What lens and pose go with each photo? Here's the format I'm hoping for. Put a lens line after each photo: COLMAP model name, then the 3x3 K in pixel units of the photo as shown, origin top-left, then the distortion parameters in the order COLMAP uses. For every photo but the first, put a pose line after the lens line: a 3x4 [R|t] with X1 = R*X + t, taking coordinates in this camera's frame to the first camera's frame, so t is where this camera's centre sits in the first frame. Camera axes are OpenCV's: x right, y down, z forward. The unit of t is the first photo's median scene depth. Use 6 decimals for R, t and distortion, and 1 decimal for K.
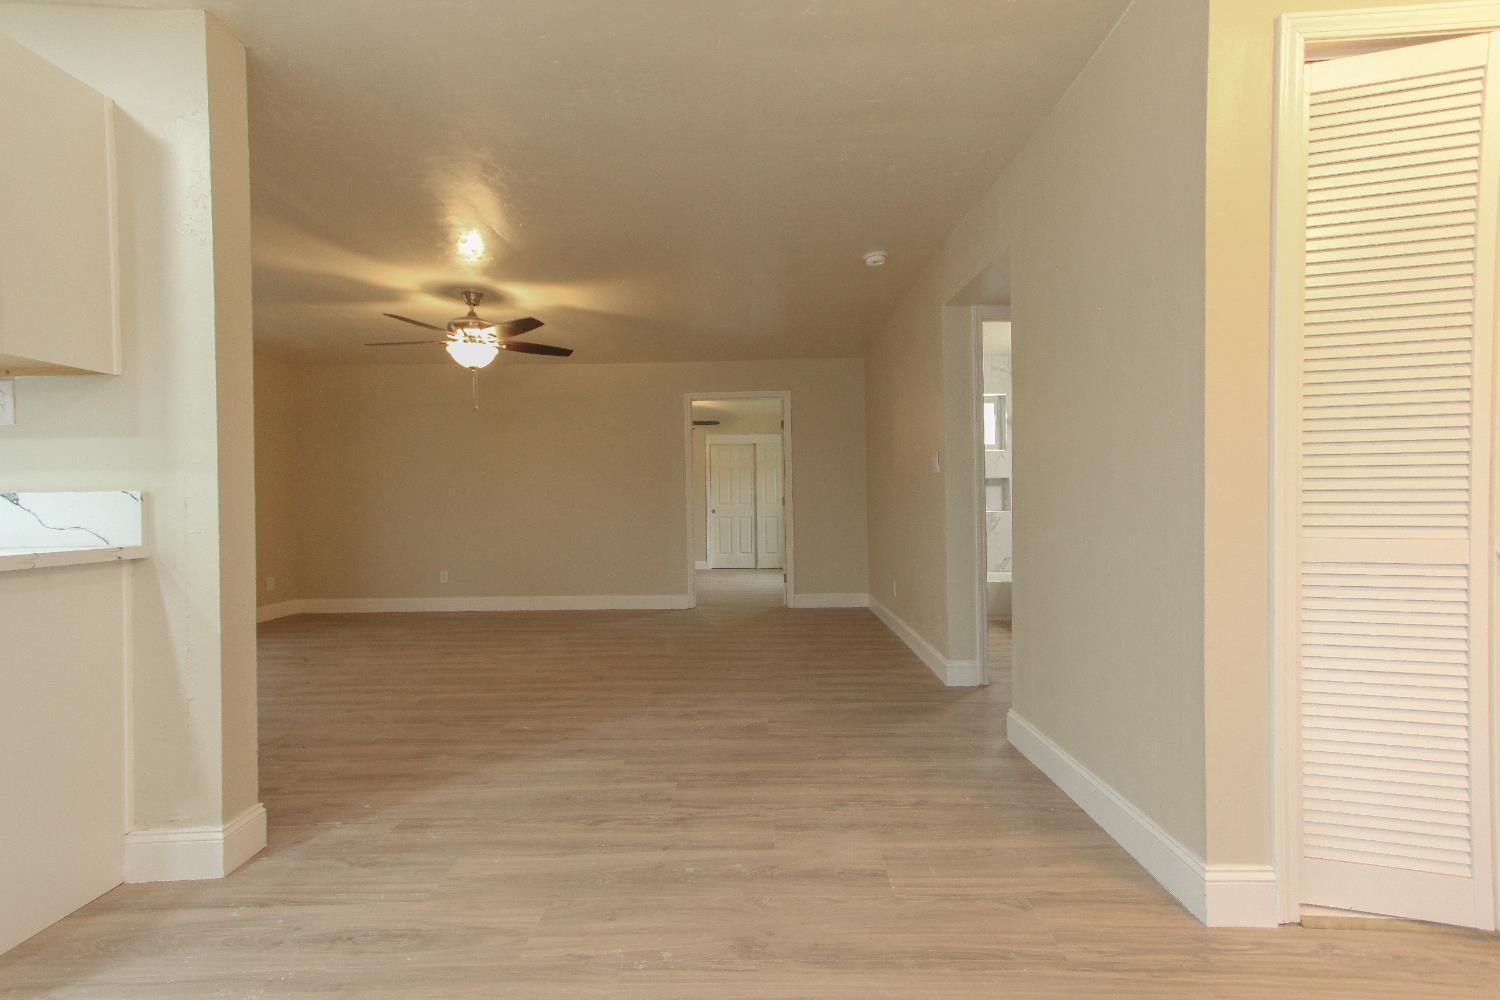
lens RADIAL K [[668.5, 0, 710.5], [0, 668.5, 511.6], [0, 0, 1]] dist [0.010549, 0.003572]
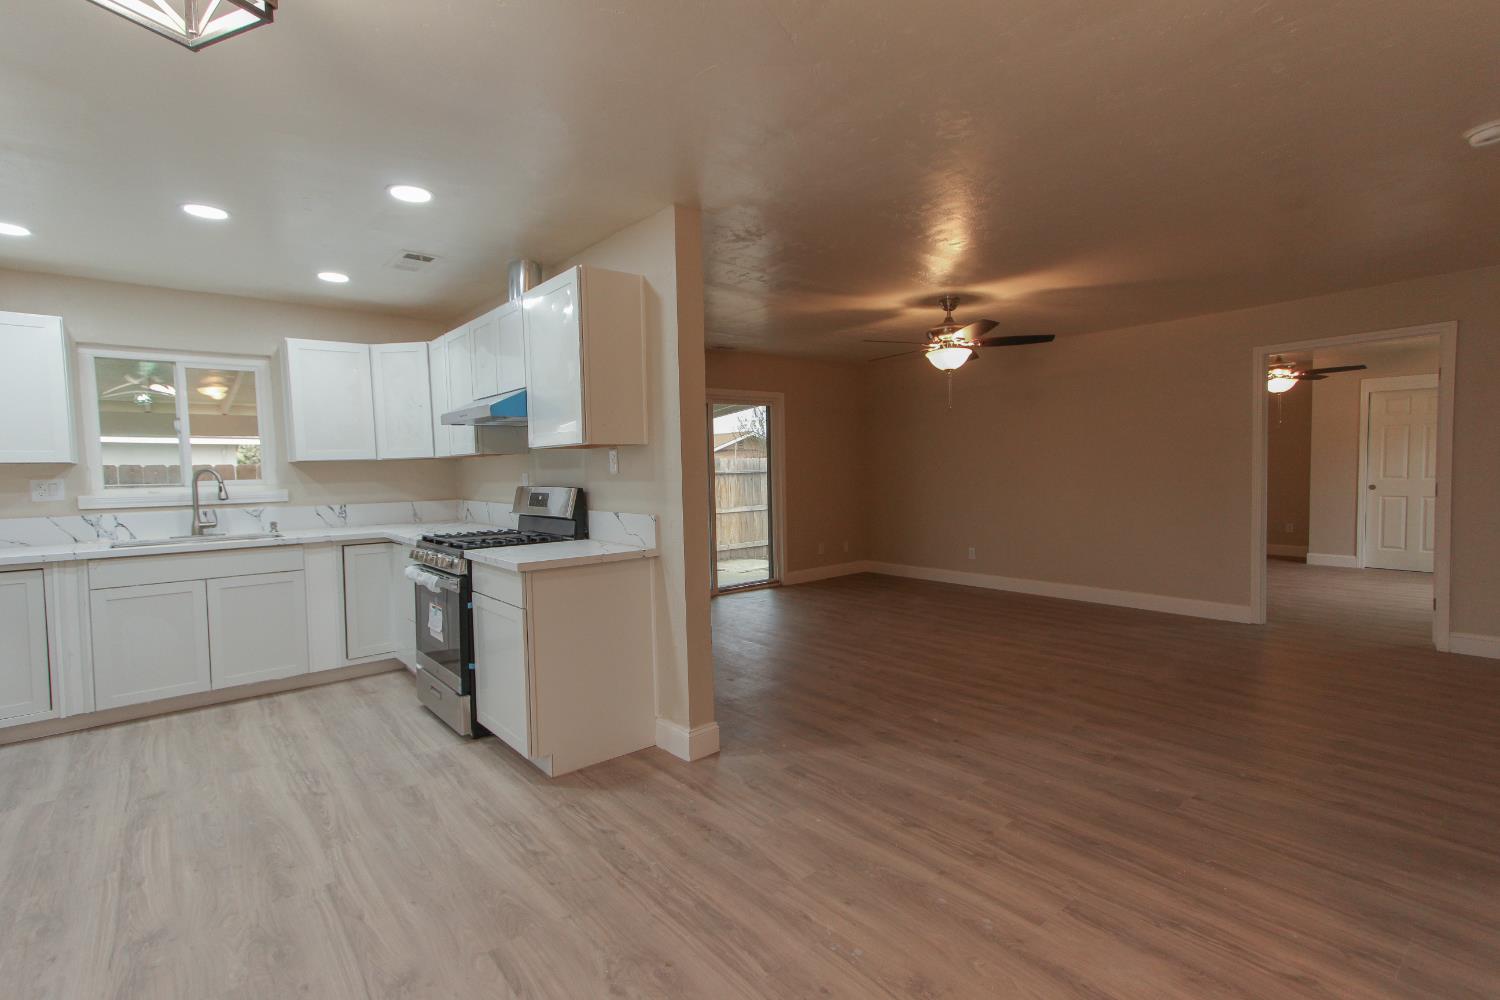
lens RADIAL K [[686.3, 0, 749.4], [0, 686.3, 501.2], [0, 0, 1]] dist [0.019797, 0.003294]
pose [[0.653046, 0.038123, -0.756358, 0.470023], [0.012016, 0.998085, 0.060681, -0.135500], [0.757223, -0.048716, 0.651337, 0.073176]]
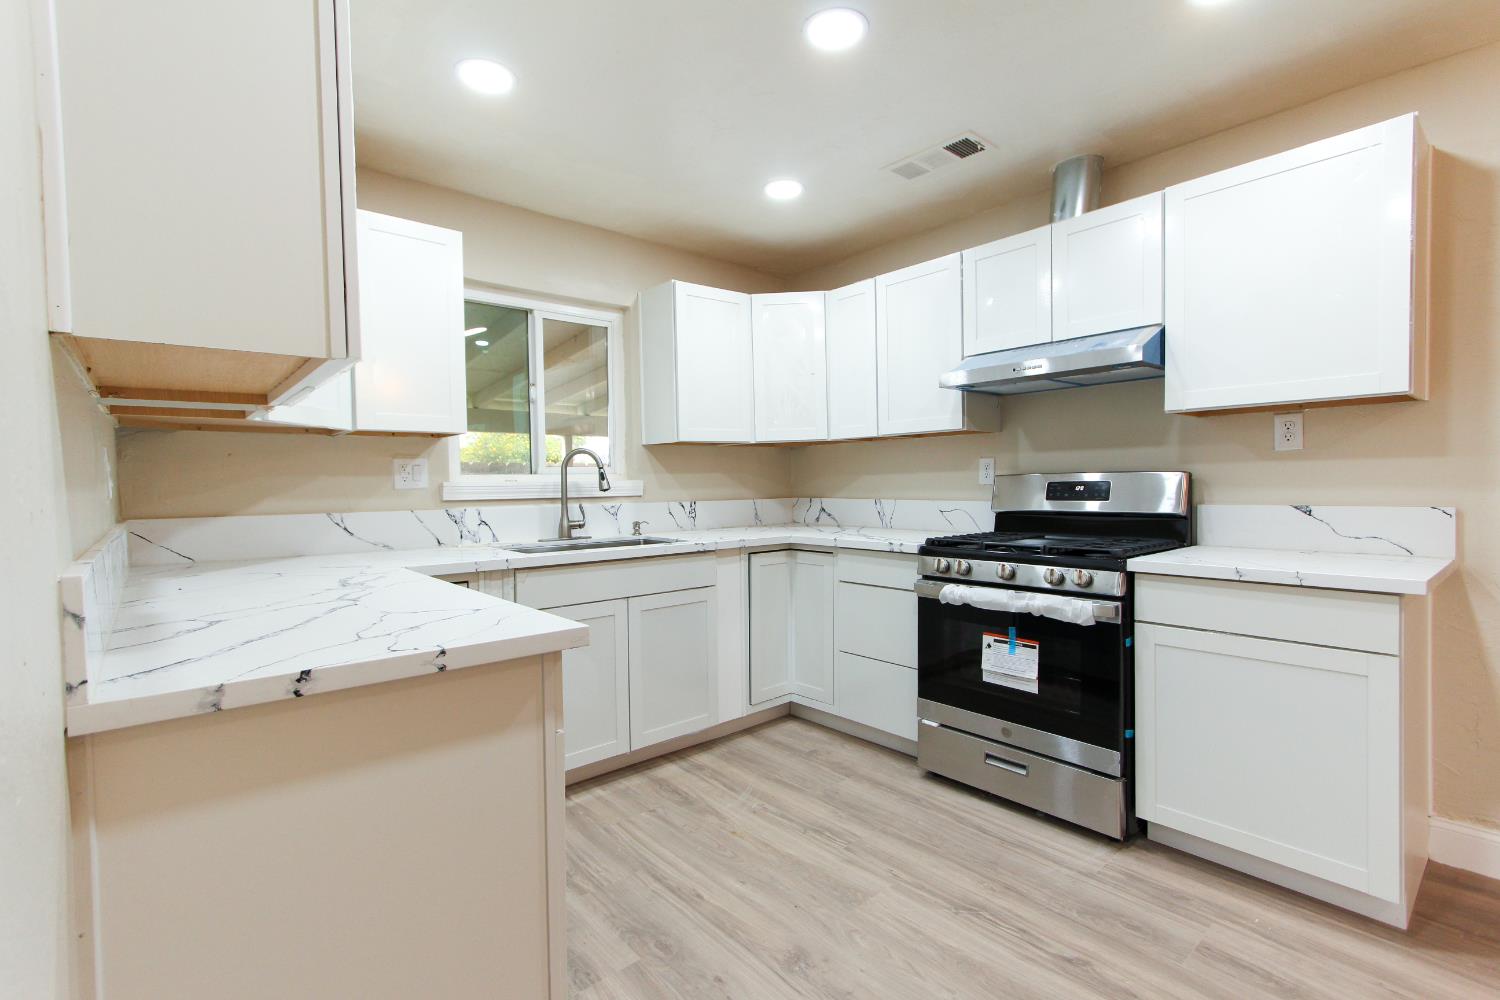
lens RADIAL K [[668.5, 0, 743.7], [0, 668.5, 502.1], [0, 0, 1]] dist [0.010549, 0.003572]
pose [[0.667511, 0.025906, -0.744149, -0.664227], [0.004652, 0.999230, 0.038959, -0.071769], [0.744585, -0.029468, 0.666877, -0.465973]]
